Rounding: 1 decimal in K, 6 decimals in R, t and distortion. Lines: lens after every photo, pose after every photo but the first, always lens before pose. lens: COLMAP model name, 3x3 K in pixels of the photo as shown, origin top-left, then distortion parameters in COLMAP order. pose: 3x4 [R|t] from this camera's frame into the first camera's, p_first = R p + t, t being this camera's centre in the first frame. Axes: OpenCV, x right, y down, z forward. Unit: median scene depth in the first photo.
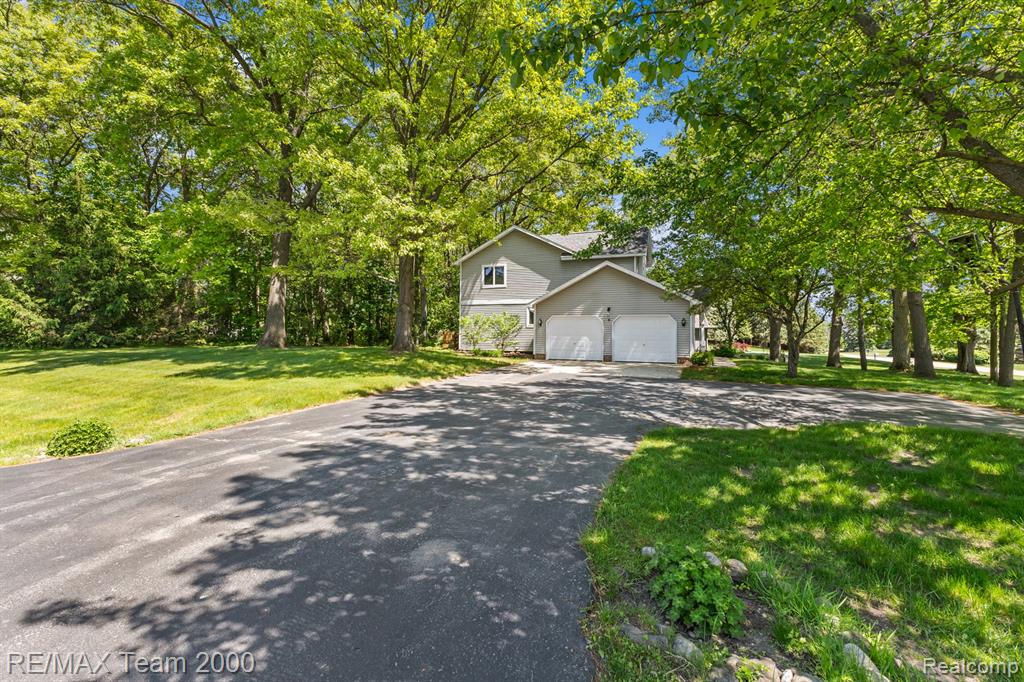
lens RADIAL K [[443.7, 0, 510.9], [0, 443.7, 338.4], [0, 0, 1]] dist [0.003243, 0.001307]
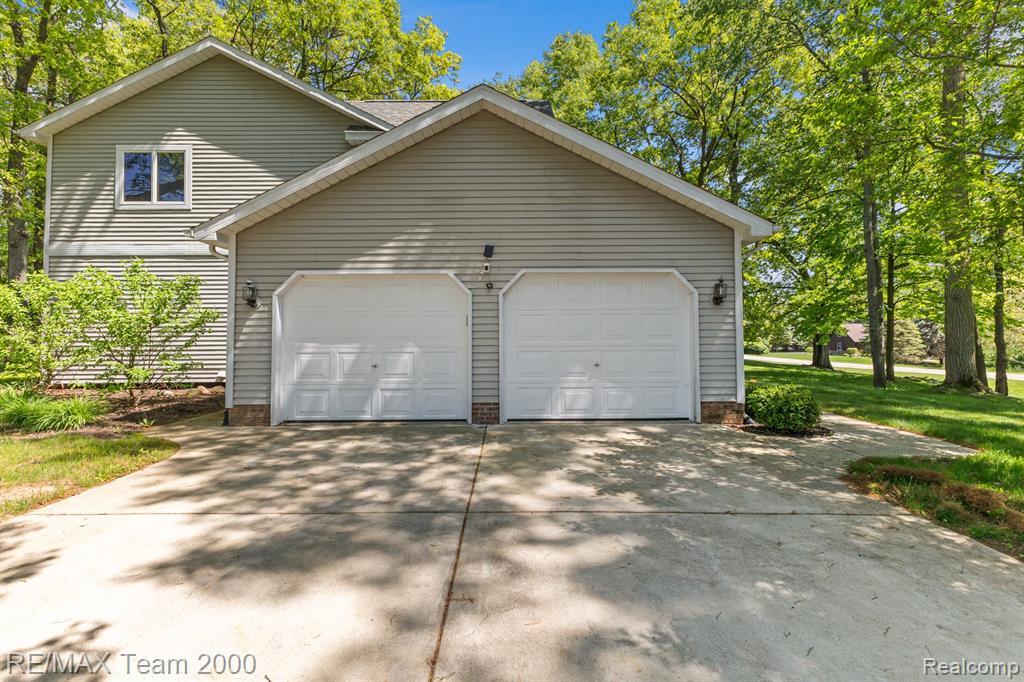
lens RADIAL K [[443.7, 0, 510.1], [0, 443.7, 338.0], [0, 0, 1]] dist [0.003243, 0.001307]
pose [[0.931207, -0.015702, 0.364153, 0.115877], [0.018333, 0.999825, -0.003768, -0.004498], [-0.364030, 0.010185, 0.931331, 0.668846]]
